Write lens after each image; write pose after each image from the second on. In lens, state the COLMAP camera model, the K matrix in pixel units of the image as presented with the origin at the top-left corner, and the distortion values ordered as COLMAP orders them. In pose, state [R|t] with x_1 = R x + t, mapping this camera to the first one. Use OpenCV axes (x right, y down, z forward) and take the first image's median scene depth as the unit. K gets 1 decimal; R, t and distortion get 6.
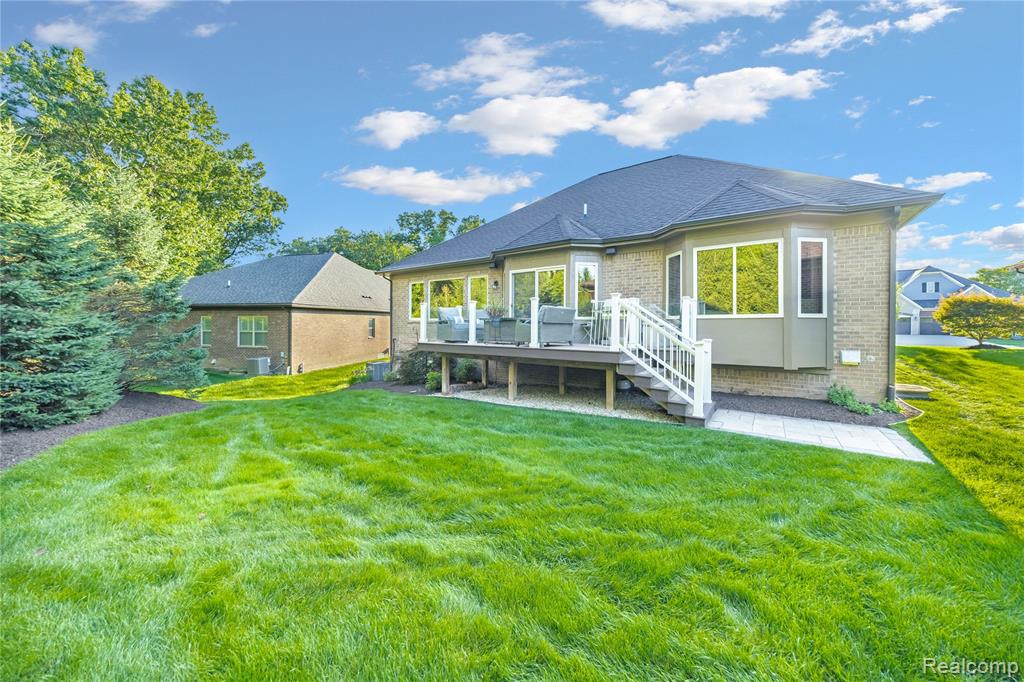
lens RADIAL K [[385.4, 0, 512.0], [0, 385.4, 341.0], [0, 0, 1]] dist [-0.000711, -0.000063]
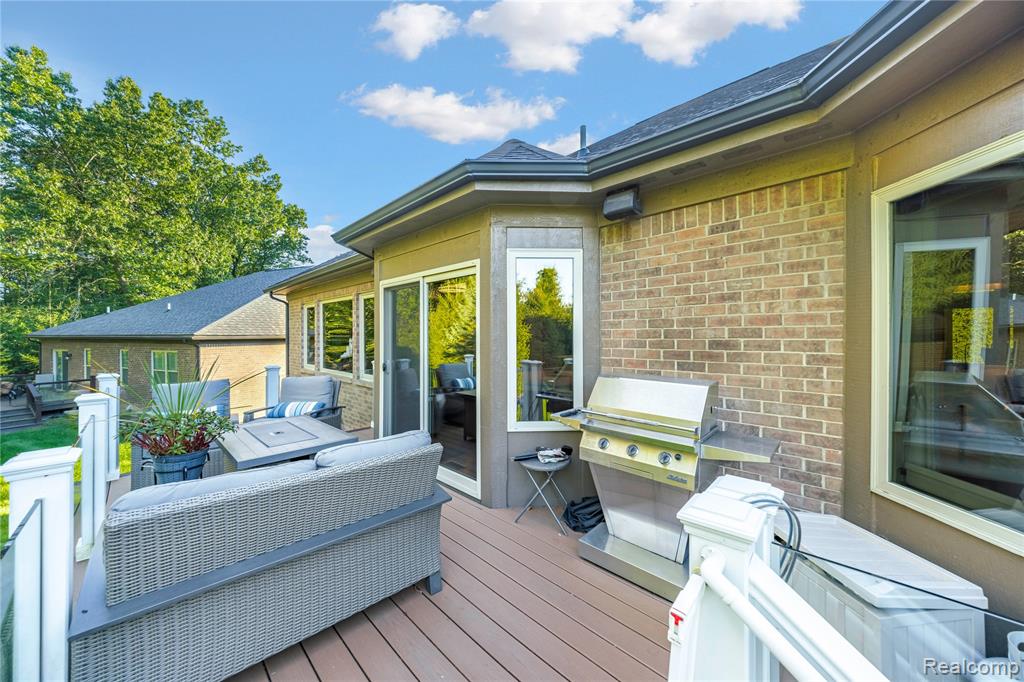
lens RADIAL K [[385.4, 0, 512.0], [0, 385.4, 341.0], [0, 0, 1]] dist [-0.000711, -0.000063]
pose [[0.991546, -0.011096, -0.129280, 0.106632], [0.007984, 0.999666, -0.024568, -0.062938], [0.129509, 0.023328, 0.991304, 0.355199]]
